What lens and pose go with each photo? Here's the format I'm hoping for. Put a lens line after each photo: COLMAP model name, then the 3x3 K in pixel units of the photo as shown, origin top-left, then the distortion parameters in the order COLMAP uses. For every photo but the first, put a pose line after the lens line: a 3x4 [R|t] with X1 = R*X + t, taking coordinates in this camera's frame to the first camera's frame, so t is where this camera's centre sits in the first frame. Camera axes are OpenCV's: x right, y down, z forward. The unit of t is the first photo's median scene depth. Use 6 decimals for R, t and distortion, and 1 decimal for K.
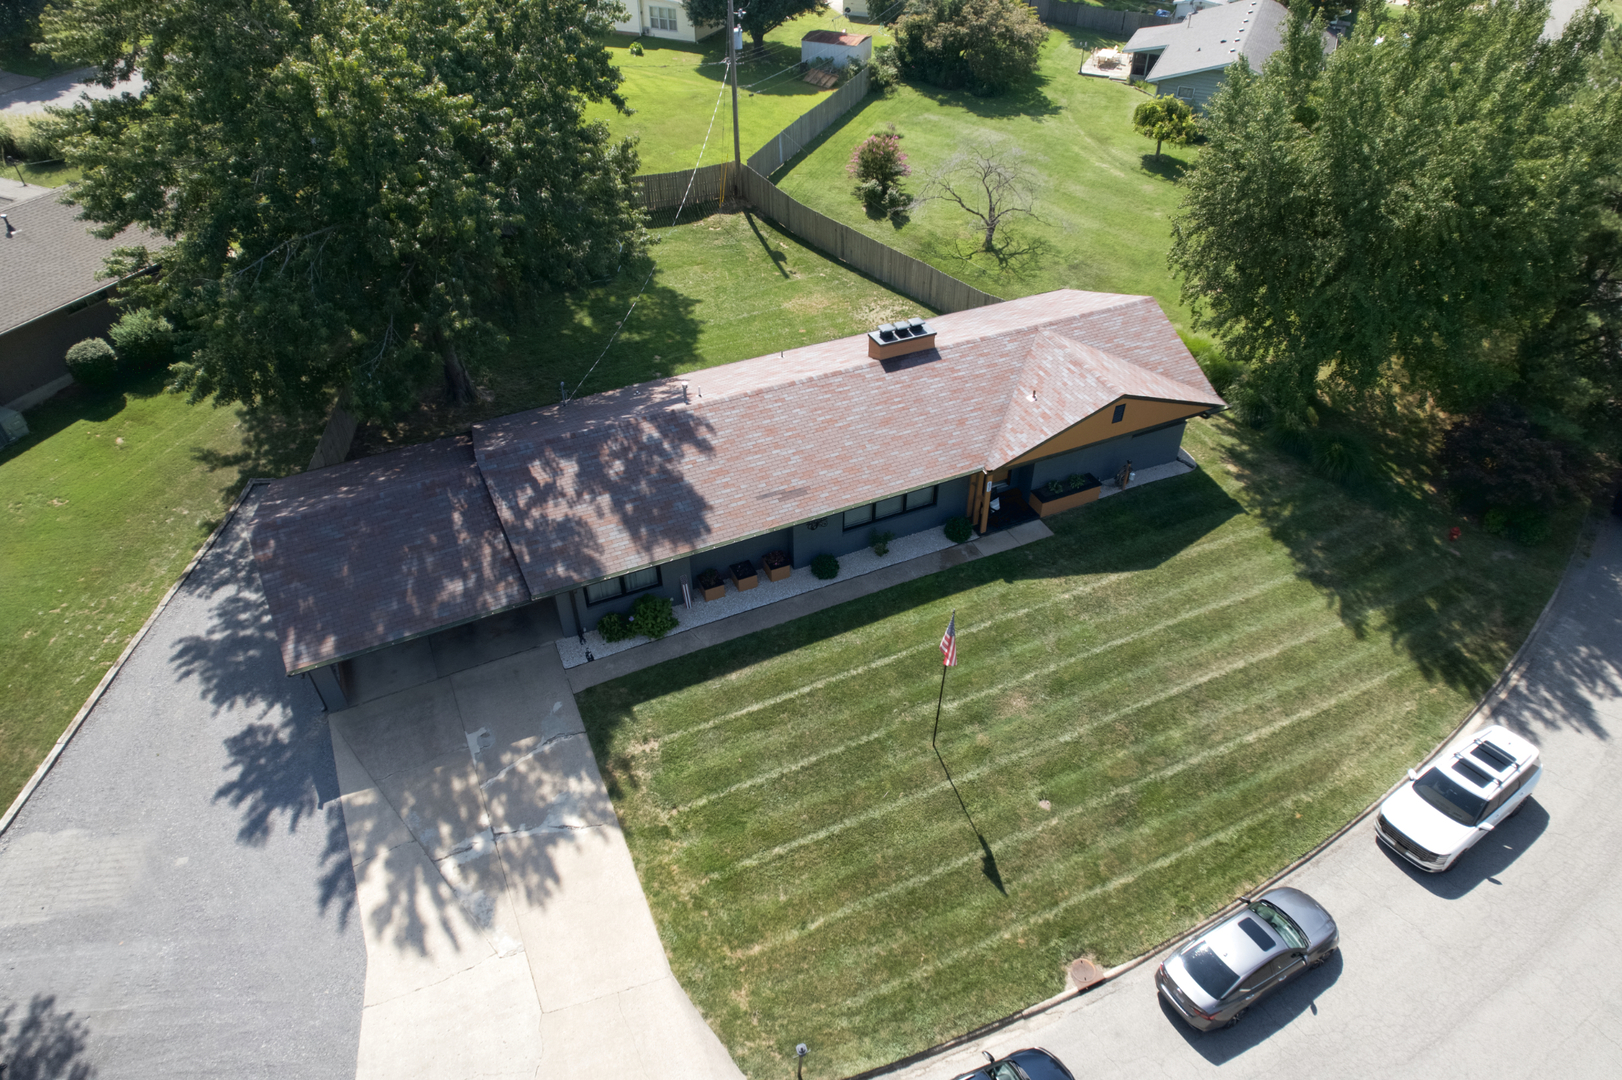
lens RADIAL K [[1037.2, 0, 817.6], [0, 1037.2, 534.0], [0, 0, 1]] dist [-0.069586, 0.062779]
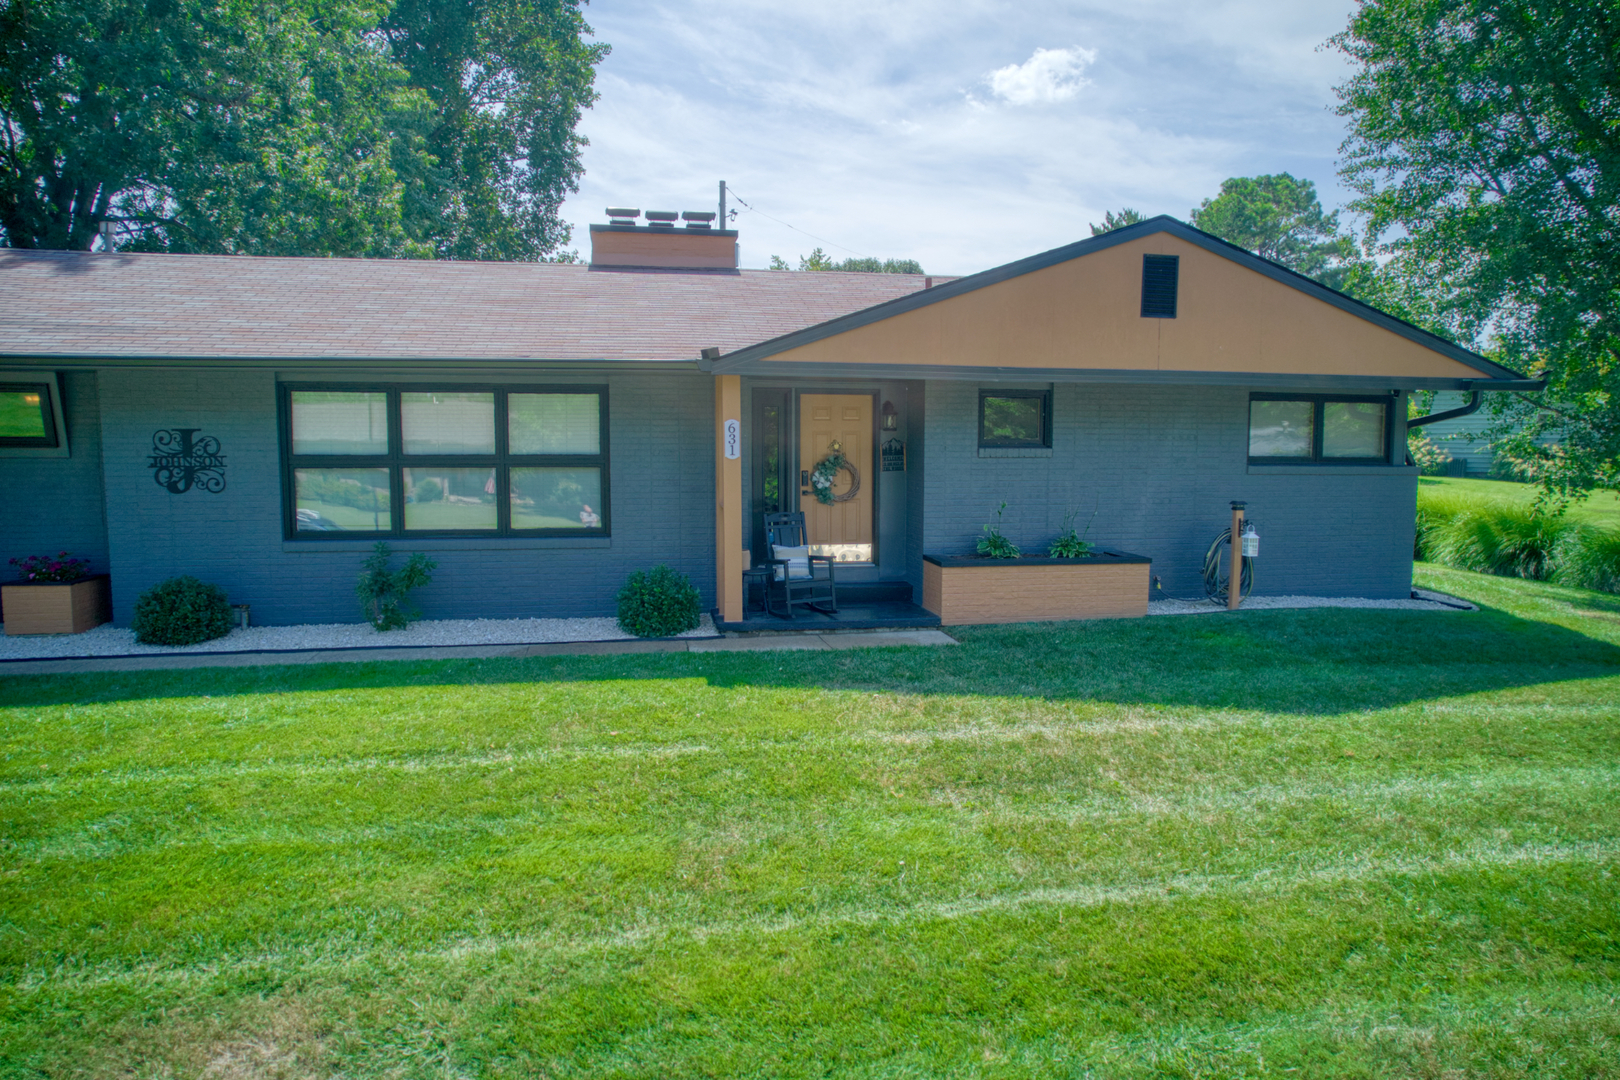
lens RADIAL K [[1035.9, 0, 816.6], [0, 1035.9, 534.0], [0, 0, 1]] dist [-0.069586, 0.062779]
pose [[0.967581, 0.025133, -0.251306, 0.313436], [-0.162832, 0.822696, -0.544663, 0.170712], [0.193059, 0.567926, 0.800118, 0.880205]]
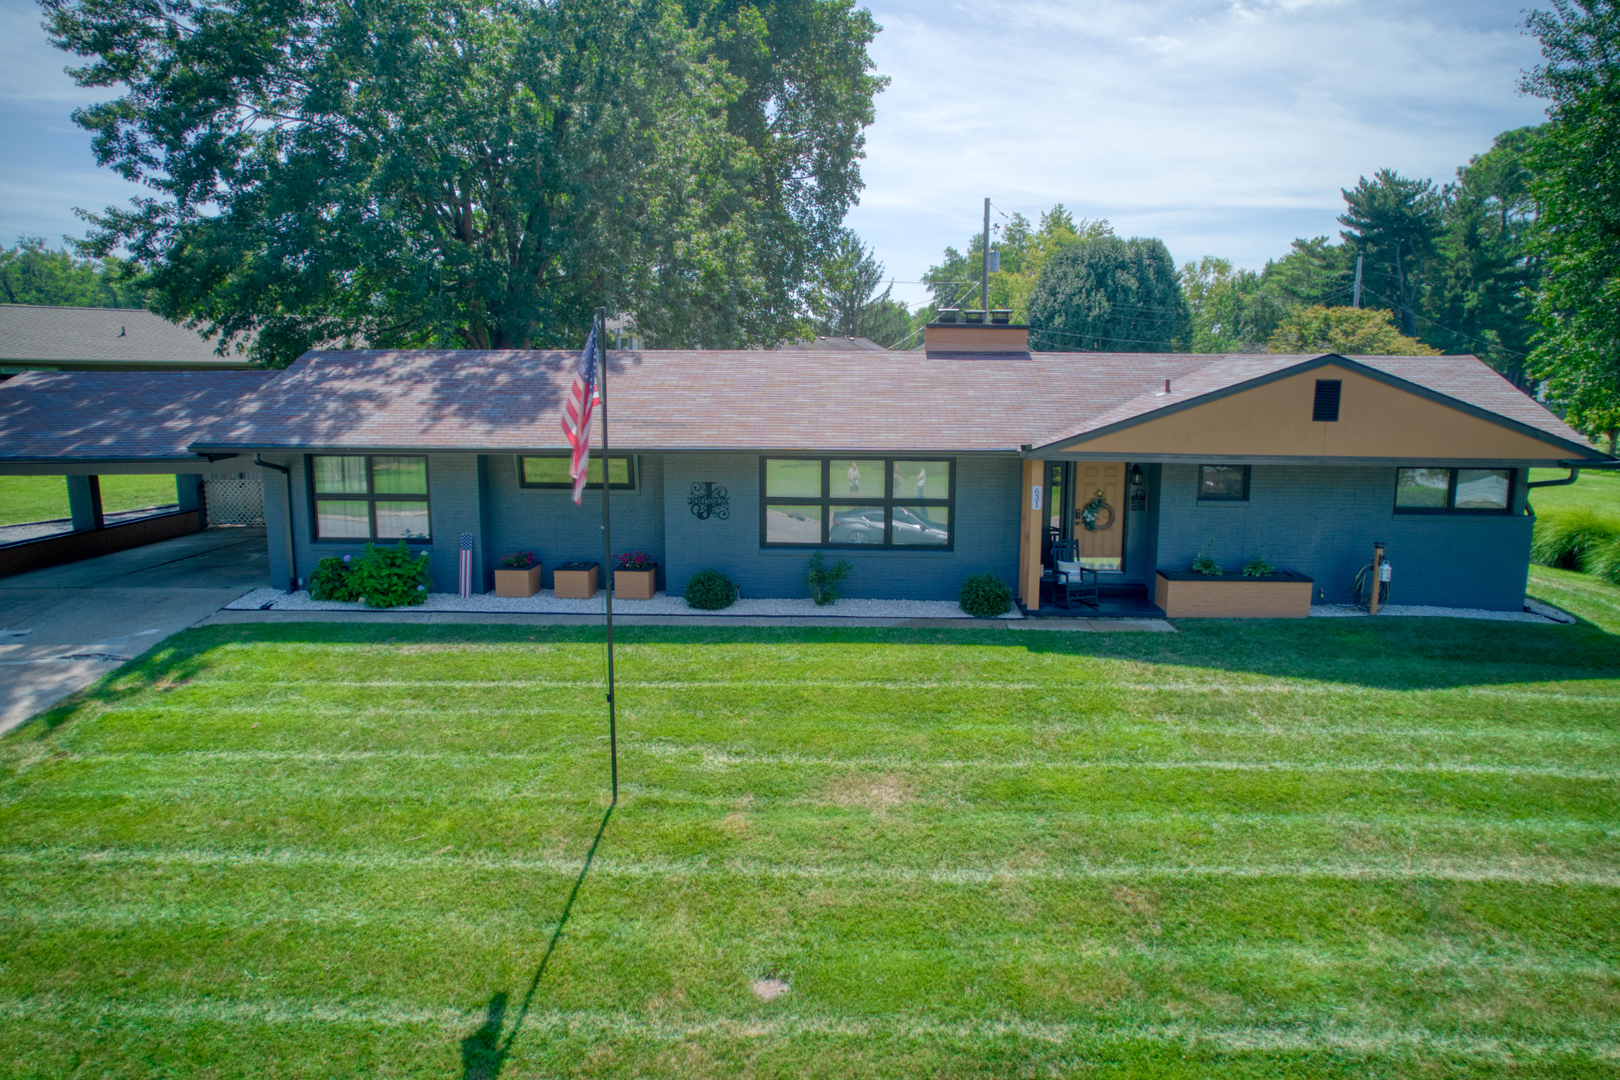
lens RADIAL K [[1035.9, 0, 816.6], [0, 1035.9, 534.0], [0, 0, 1]] dist [-0.069586, 0.062779]
pose [[0.890481, 0.073137, -0.449104, 0.346588], [-0.293954, 0.845858, -0.445102, 0.267123], [0.347324, 0.528371, 0.774719, 0.655726]]
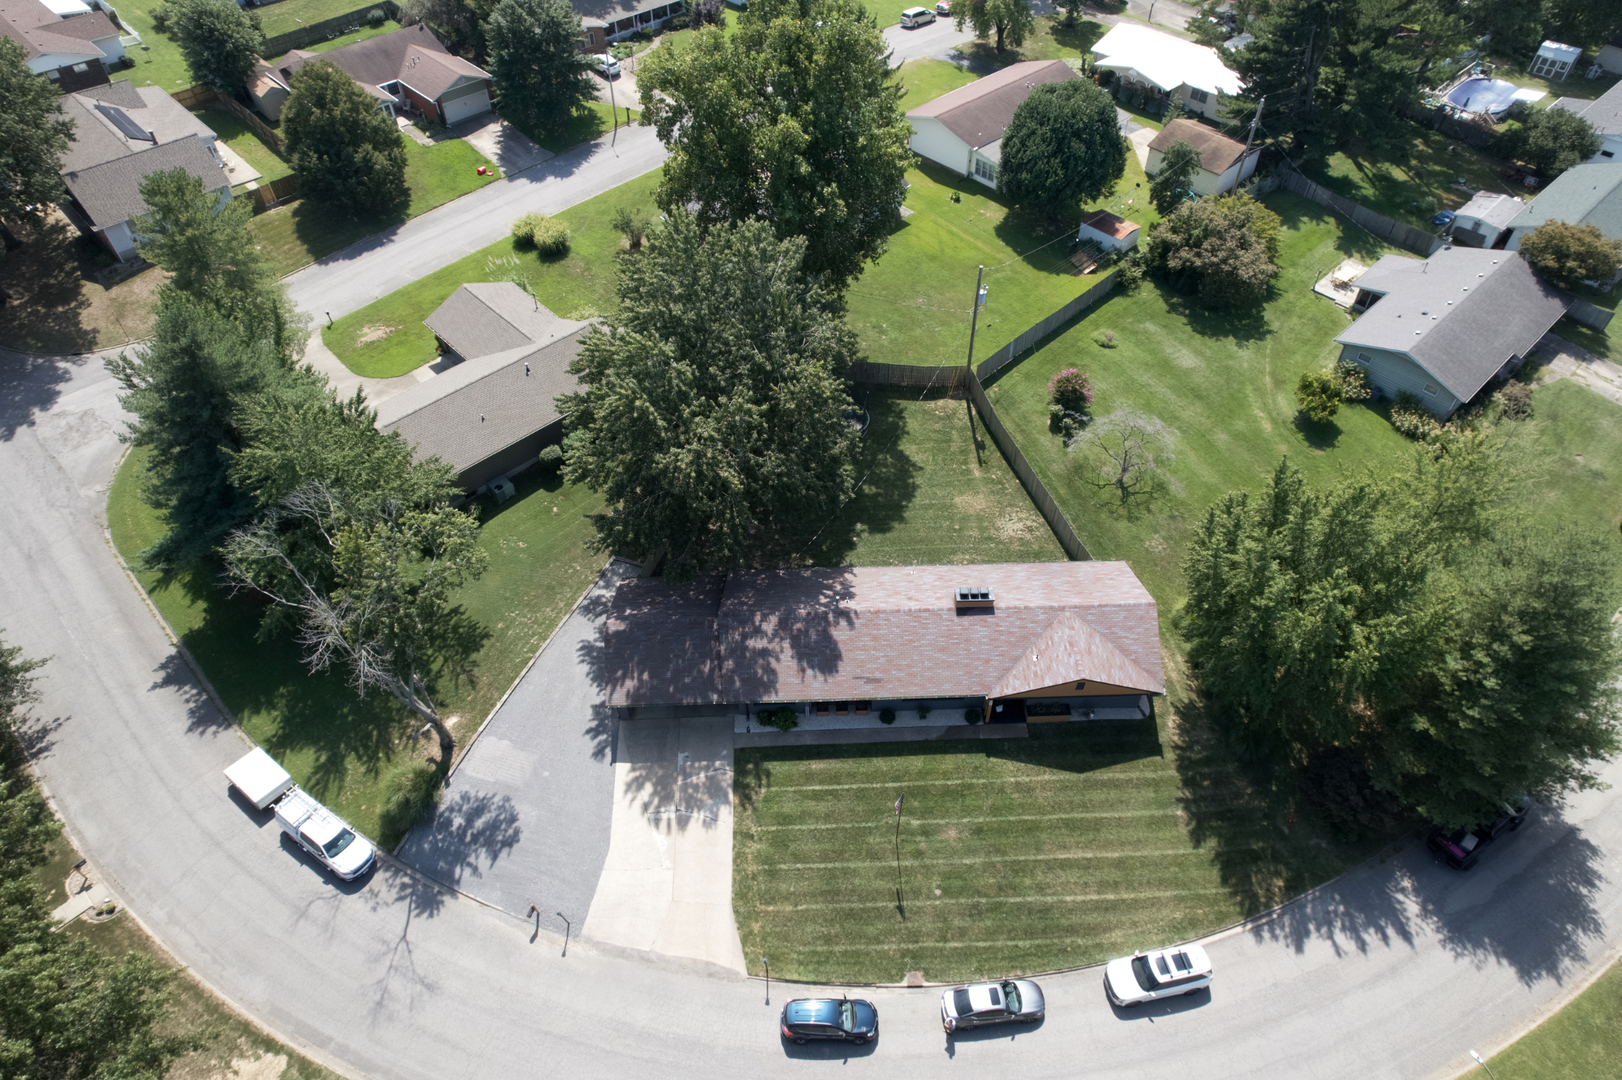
lens RADIAL K [[1037.2, 0, 817.6], [0, 1037.2, 534.0], [0, 0, 1]] dist [-0.069586, 0.062779]
pose [[0.920634, 0.281991, -0.270026, 0.326896], [-0.244445, 0.955603, 0.164530, -0.601504], [0.304433, -0.085465, 0.948692, -0.783559]]
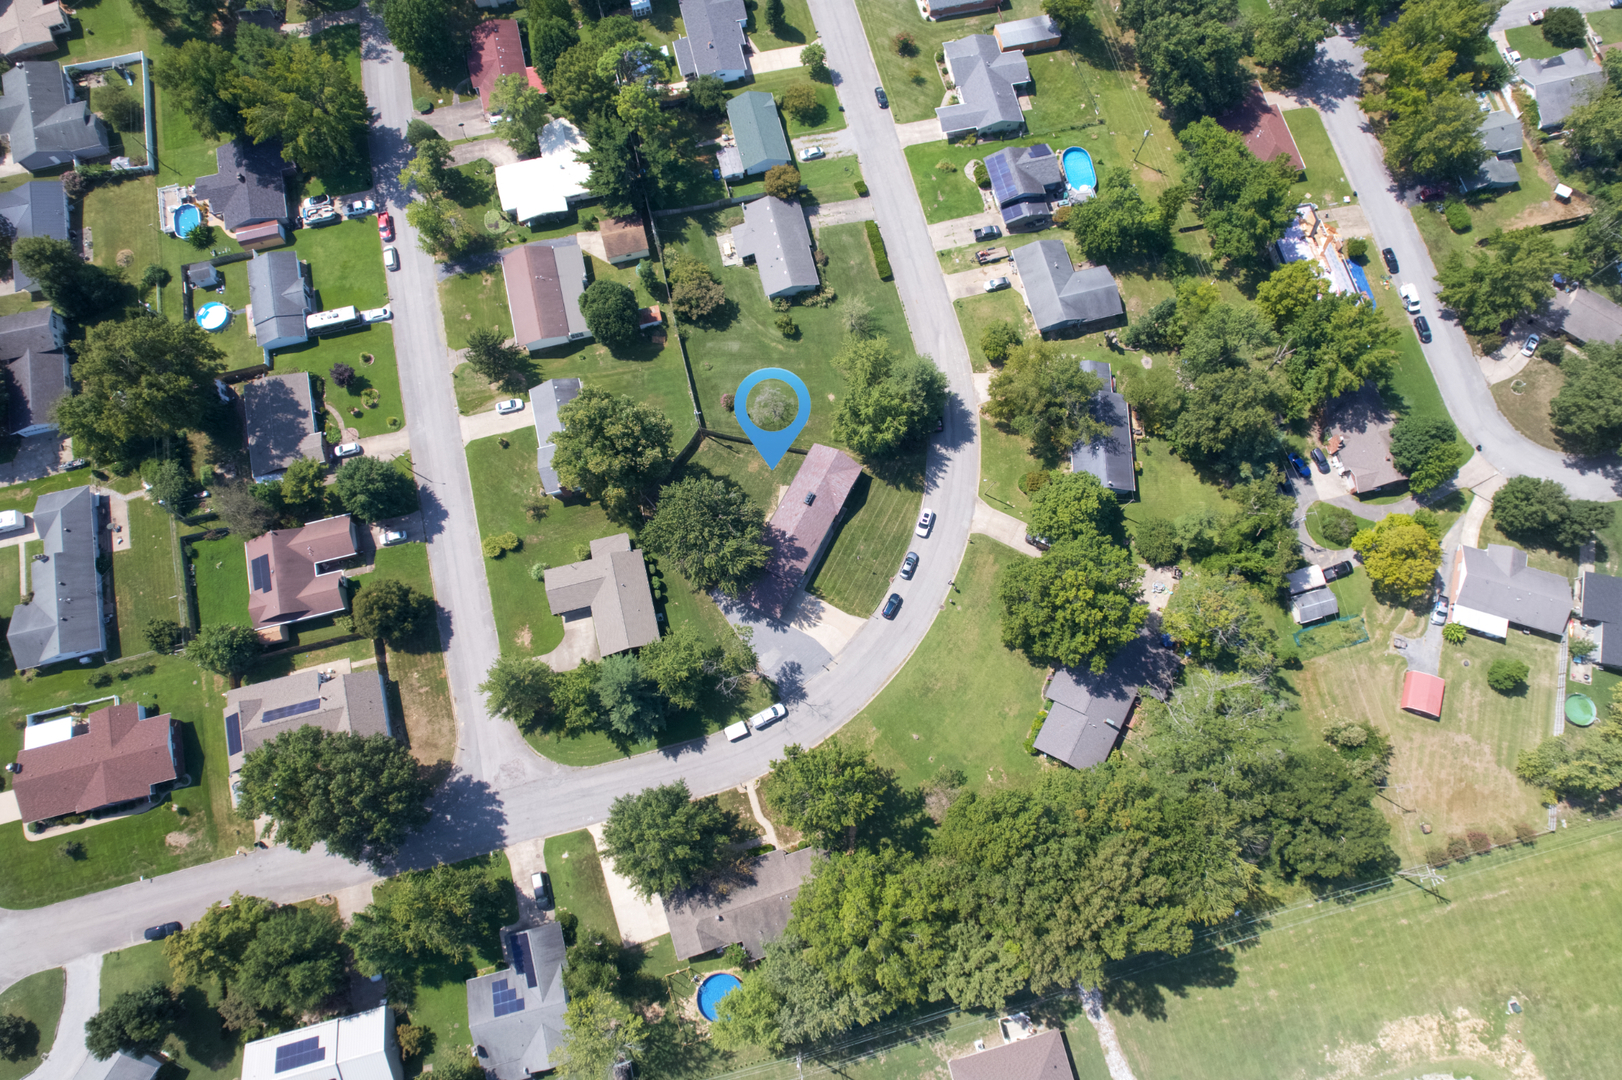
lens RADIAL K [[1037.2, 0, 817.6], [0, 1037.2, 534.0], [0, 0, 1]] dist [-0.069586, 0.062779]
pose [[0.788213, -0.594333, 0.159651, -0.966735], [0.379458, 0.673613, 0.634237, -3.967768], [-0.484491, -0.439333, 0.756476, -3.552423]]
